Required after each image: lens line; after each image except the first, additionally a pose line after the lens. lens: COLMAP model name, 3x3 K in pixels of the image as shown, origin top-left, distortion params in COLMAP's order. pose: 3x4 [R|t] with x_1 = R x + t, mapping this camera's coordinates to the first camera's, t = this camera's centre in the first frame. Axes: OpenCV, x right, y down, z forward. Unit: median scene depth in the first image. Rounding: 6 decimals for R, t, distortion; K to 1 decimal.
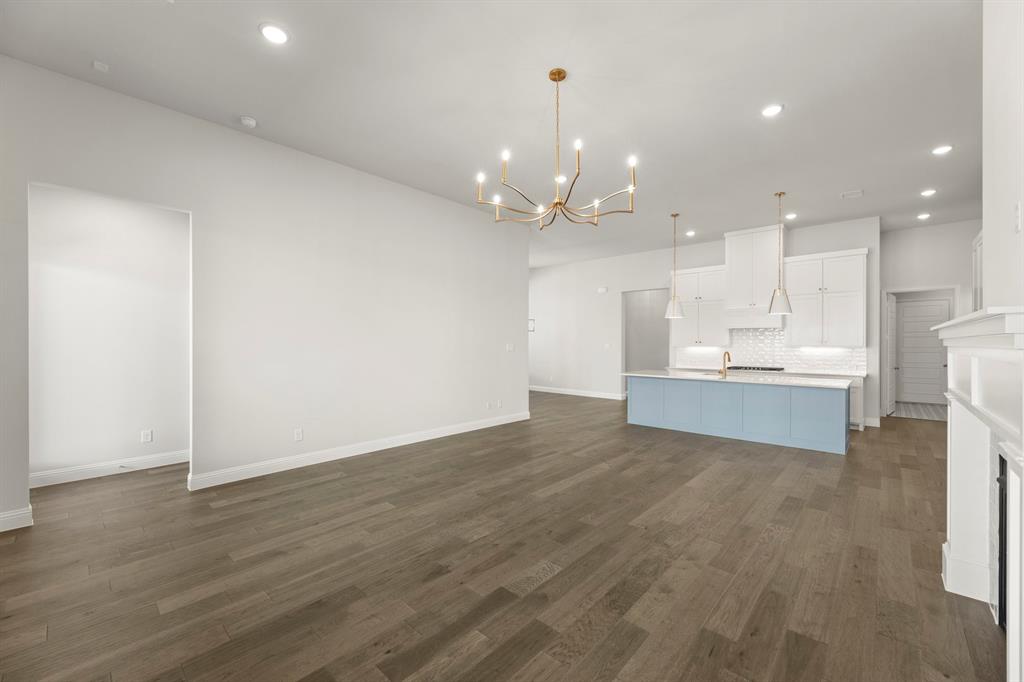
lens RADIAL K [[407.5, 0, 512.0], [0, 407.5, 341.0], [0, 0, 1]] dist [0.000294, 0.000114]
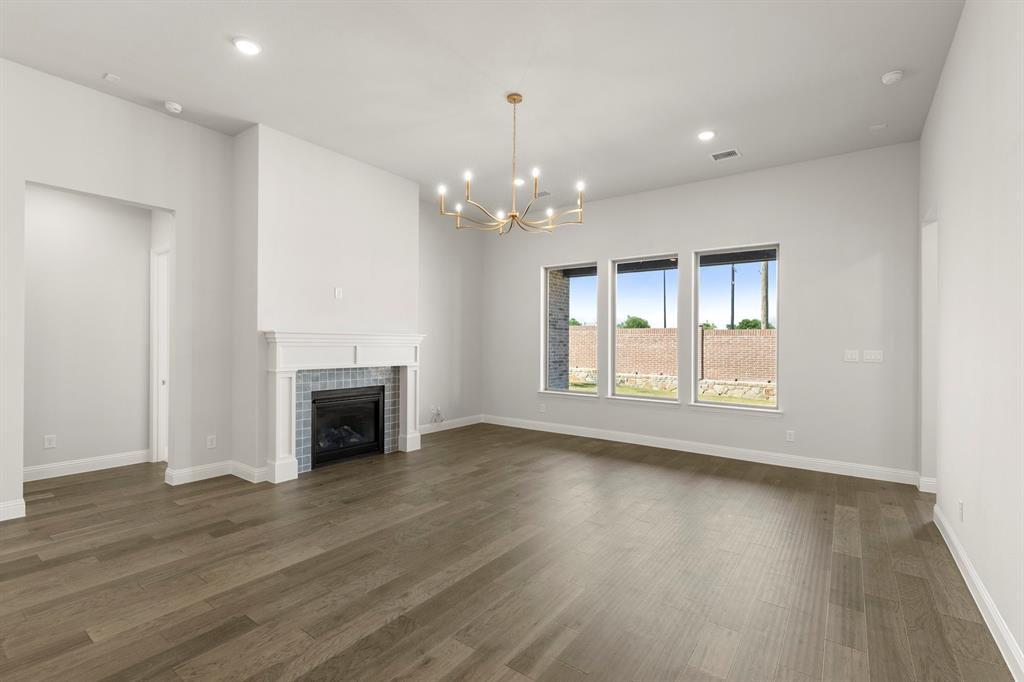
lens RADIAL K [[460.2, 0, 512.0], [0, 460.2, 341.0], [0, 0, 1]] dist [-0.000483, -0.000009]
pose [[-0.993831, -0.008924, -0.110541, 0.228661], [-0.008114, 0.999937, -0.007776, 0.009522], [0.110604, -0.006831, -0.993841, 2.017194]]
